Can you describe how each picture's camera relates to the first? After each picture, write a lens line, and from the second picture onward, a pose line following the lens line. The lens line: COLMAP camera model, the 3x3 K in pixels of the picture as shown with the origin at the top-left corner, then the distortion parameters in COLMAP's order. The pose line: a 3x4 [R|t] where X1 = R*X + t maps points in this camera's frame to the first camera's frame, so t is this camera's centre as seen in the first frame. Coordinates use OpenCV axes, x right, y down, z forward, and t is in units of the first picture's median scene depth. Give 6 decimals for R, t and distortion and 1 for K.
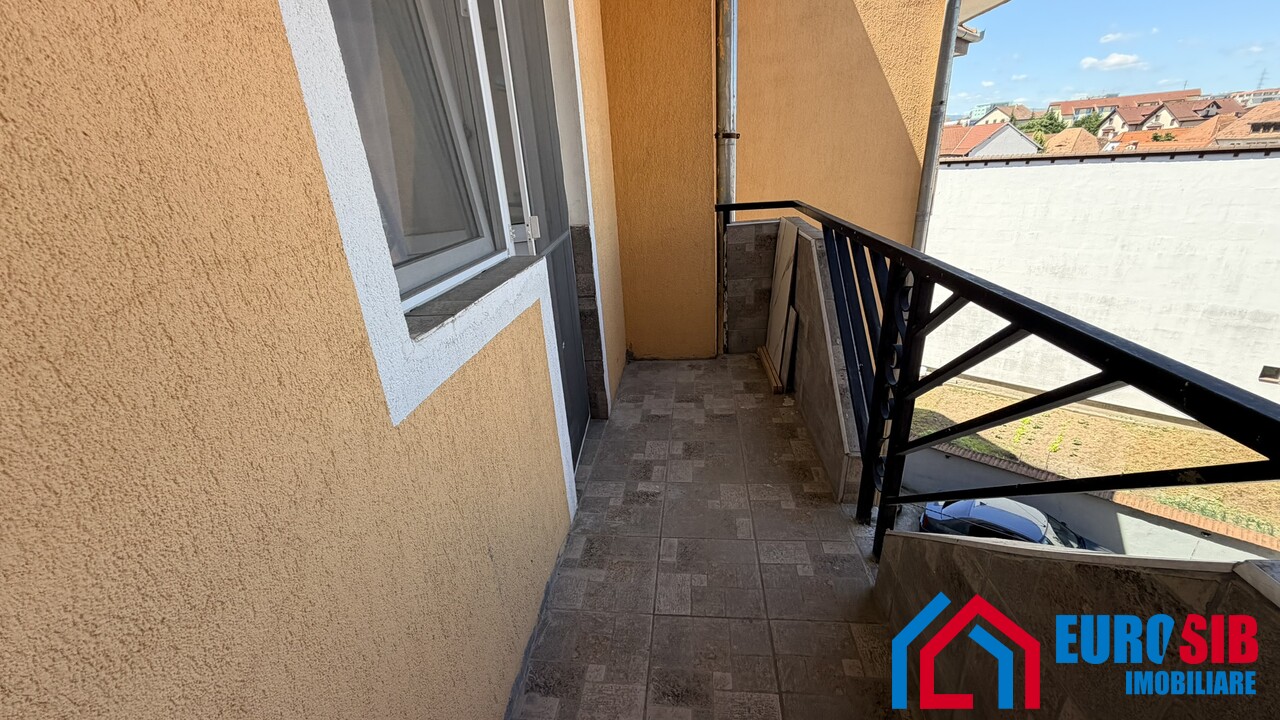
lens RADIAL K [[510.4, 0, 640.7], [0, 510.4, 358.2], [0, 0, 1]] dist [0.004164, -0.000433]
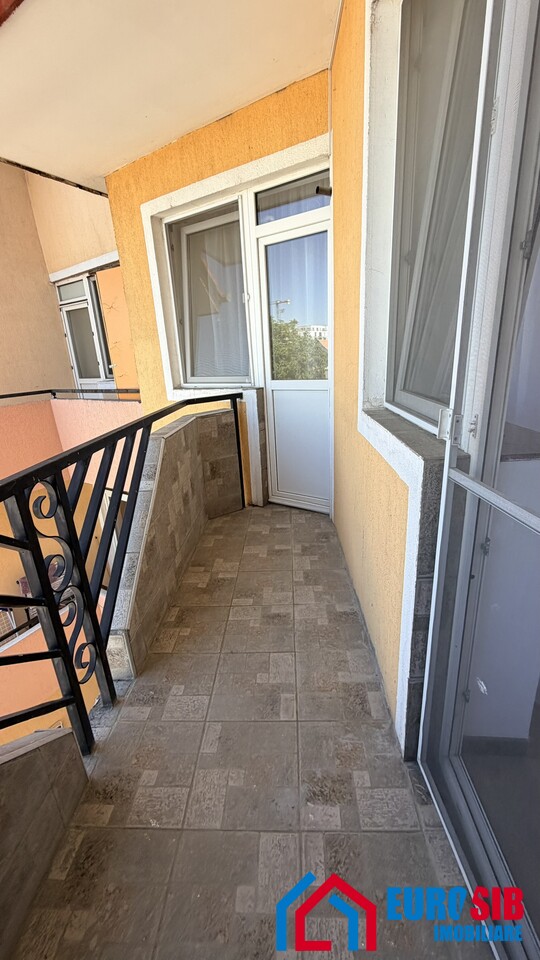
lens RADIAL K [[382.8, 0, 271.0], [0, 382.8, 482.9], [0, 0, 1]] dist [0.004164, -0.000433]
pose [[-0.991294, 0.129894, -0.021546, 0.048956], [0.085201, 0.757569, 0.647171, -0.528702], [0.100386, 0.639701, -0.762040, 1.356390]]
